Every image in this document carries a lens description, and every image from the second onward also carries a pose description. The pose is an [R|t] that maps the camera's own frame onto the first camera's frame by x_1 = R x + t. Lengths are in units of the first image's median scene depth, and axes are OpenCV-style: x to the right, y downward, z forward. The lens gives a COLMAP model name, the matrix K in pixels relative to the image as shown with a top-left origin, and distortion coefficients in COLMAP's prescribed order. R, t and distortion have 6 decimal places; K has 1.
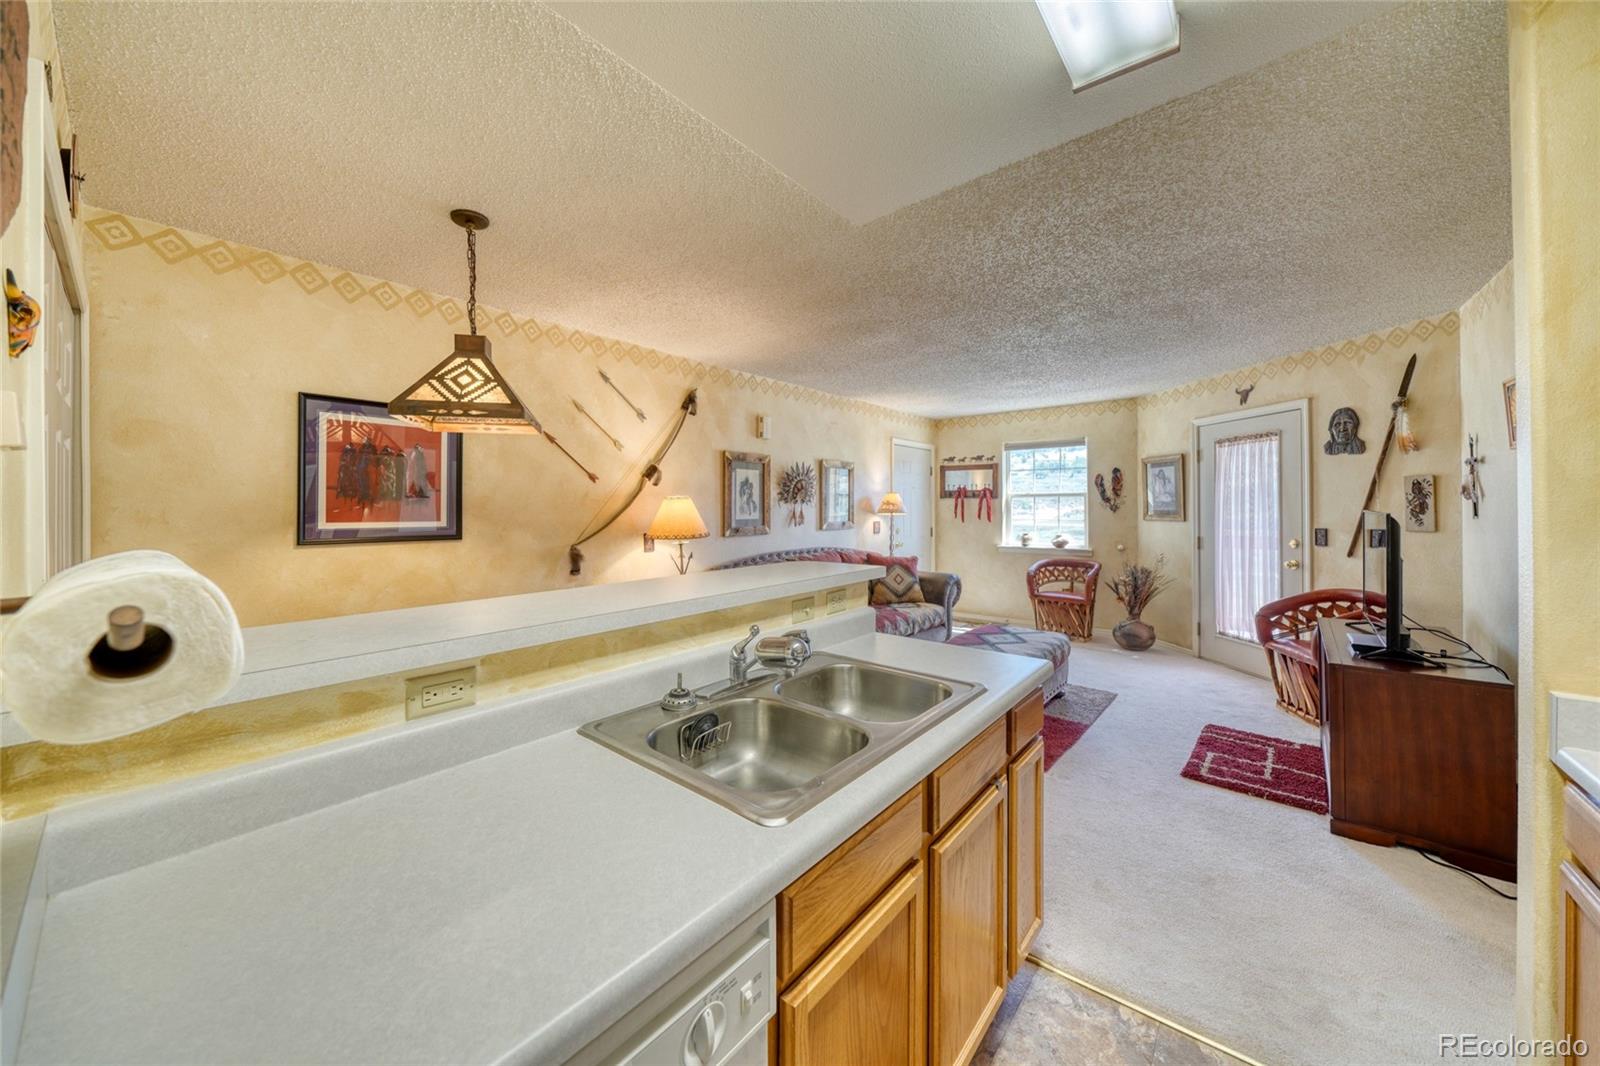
lens RADIAL K [[568.3, 0, 780.1], [0, 568.3, 506.9], [0, 0, 1]] dist [-0.006756, 0.000082]
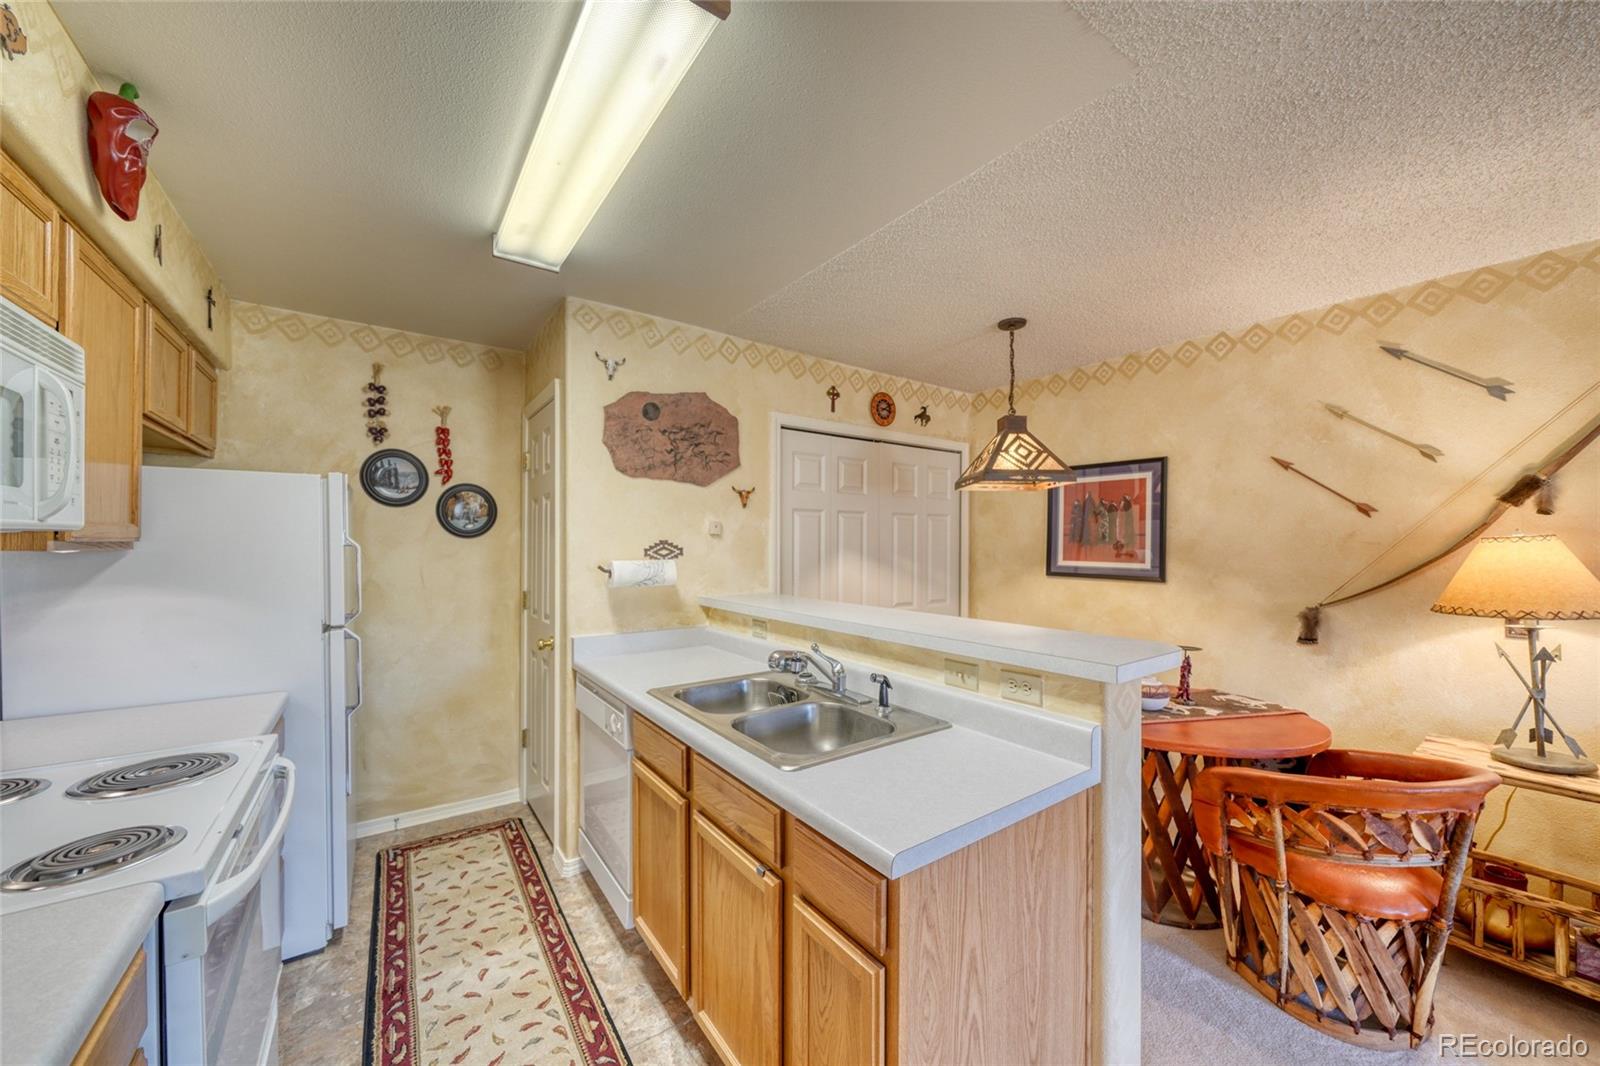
lens RADIAL K [[576.2, 0, 800.0], [0, 576.2, 547.9], [0, 0, 1]] dist [-0.008622, 0.000732]
pose [[-0.236128, 0.009905, -0.971671, 0.454228], [-0.003575, 0.999932, 0.011062, -0.009842], [0.971715, 0.006086, -0.236077, 0.462430]]
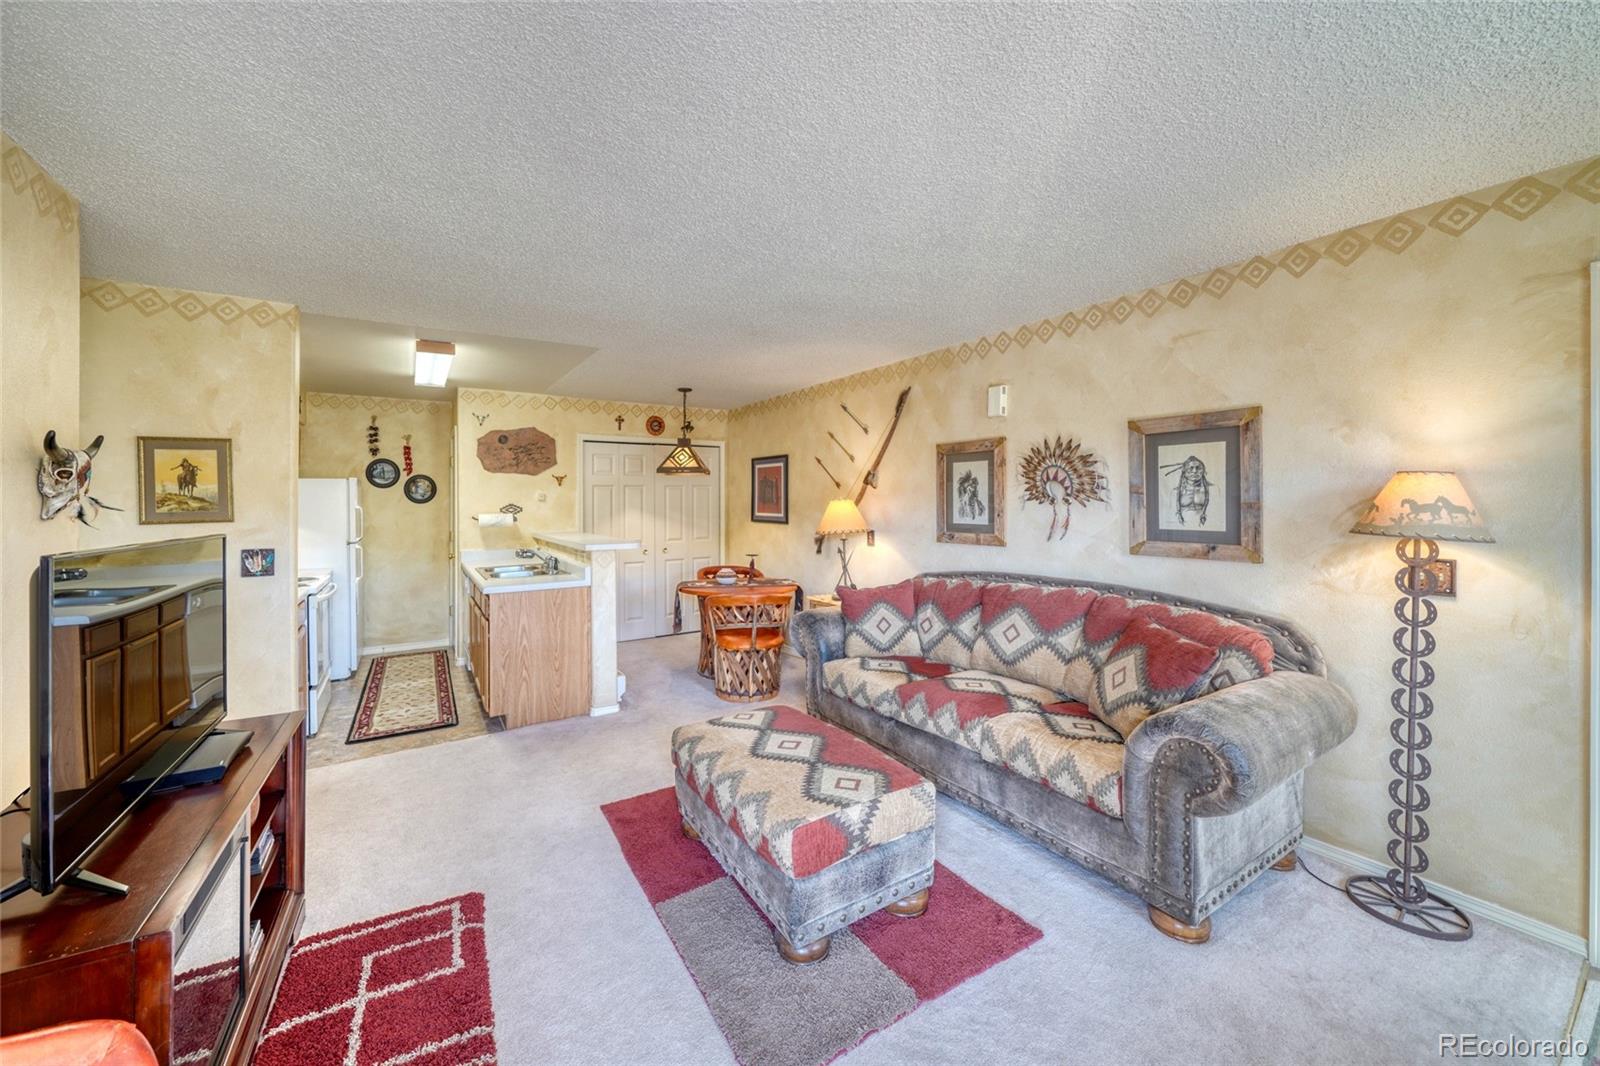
lens RADIAL K [[587.1, 0, 771.1], [0, 587.1, 498.4], [0, 0, 1]] dist [-0.001948, 0.000006]
pose [[-0.309346, 0.002392, -0.950947, 0.968438], [0.007016, 0.999975, 0.000233, -0.019672], [0.950924, -0.006600, -0.309355, 1.176159]]
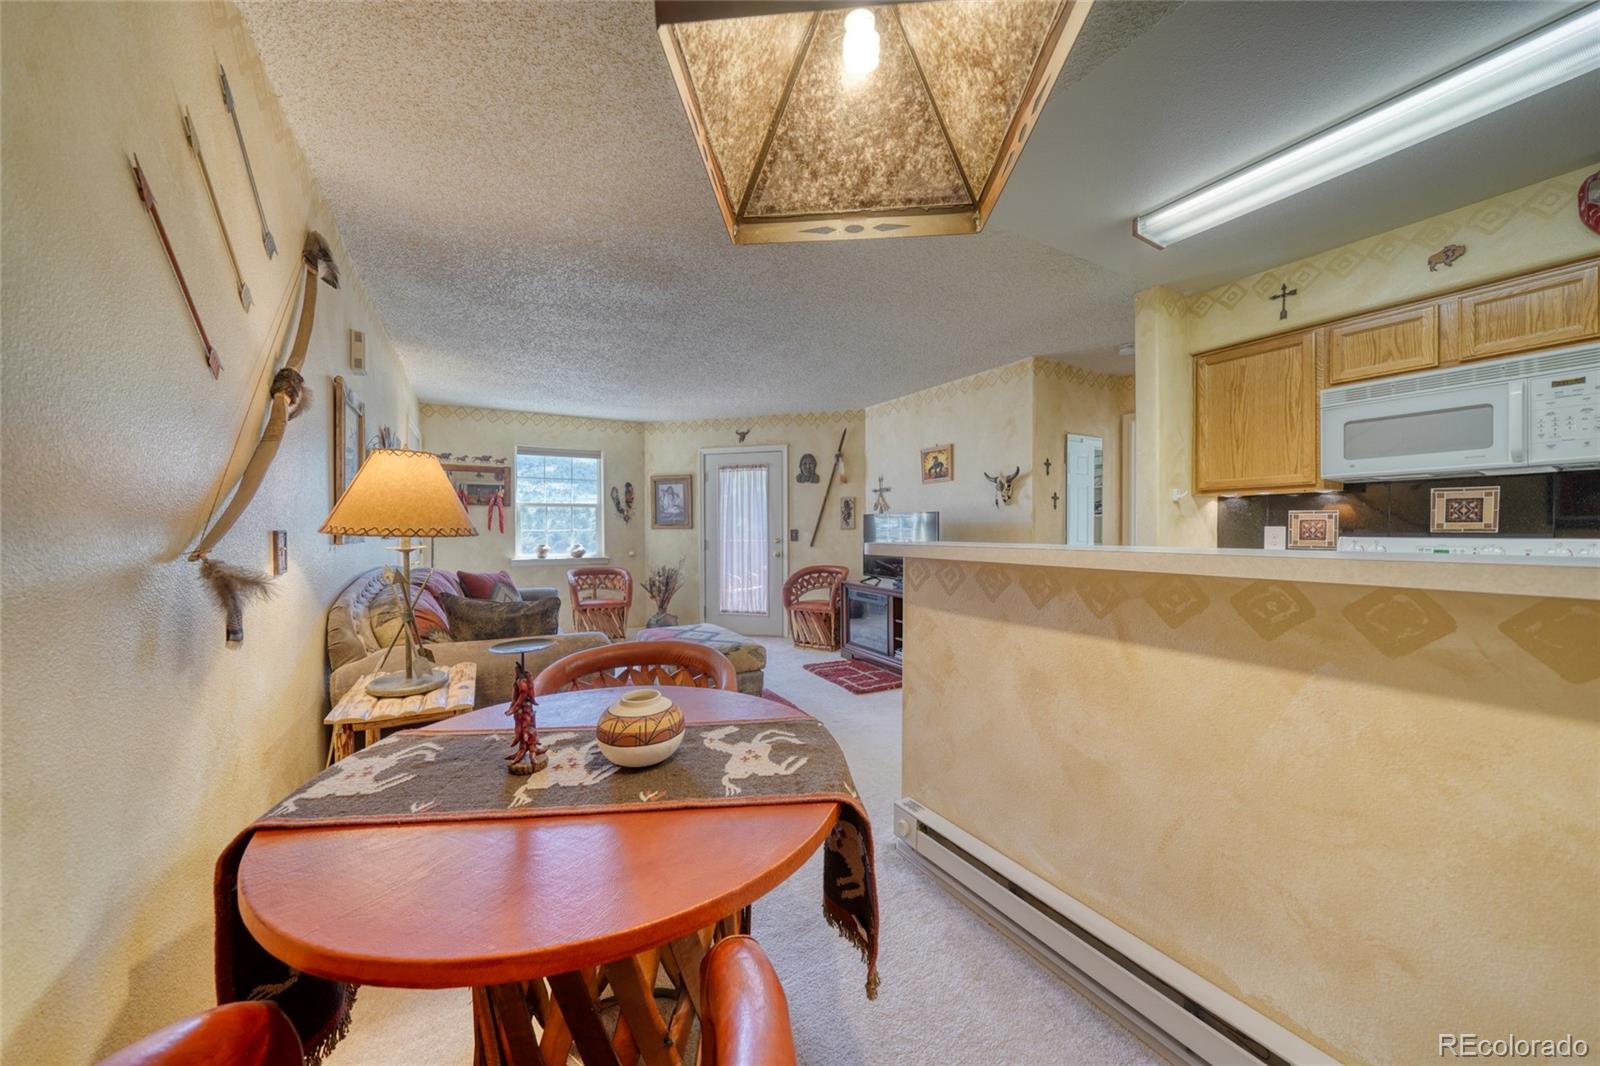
lens RADIAL K [[545.1, 0, 796.2], [0, 545.1, 539.4], [0, 0, 1]] dist [-0.006887, -0.000013]
pose [[0.333772, -0.013210, 0.942561, -0.473221], [0.004453, 0.999913, 0.012437, 0.047825], [-0.942643, 0.000046, 0.333802, 0.508128]]
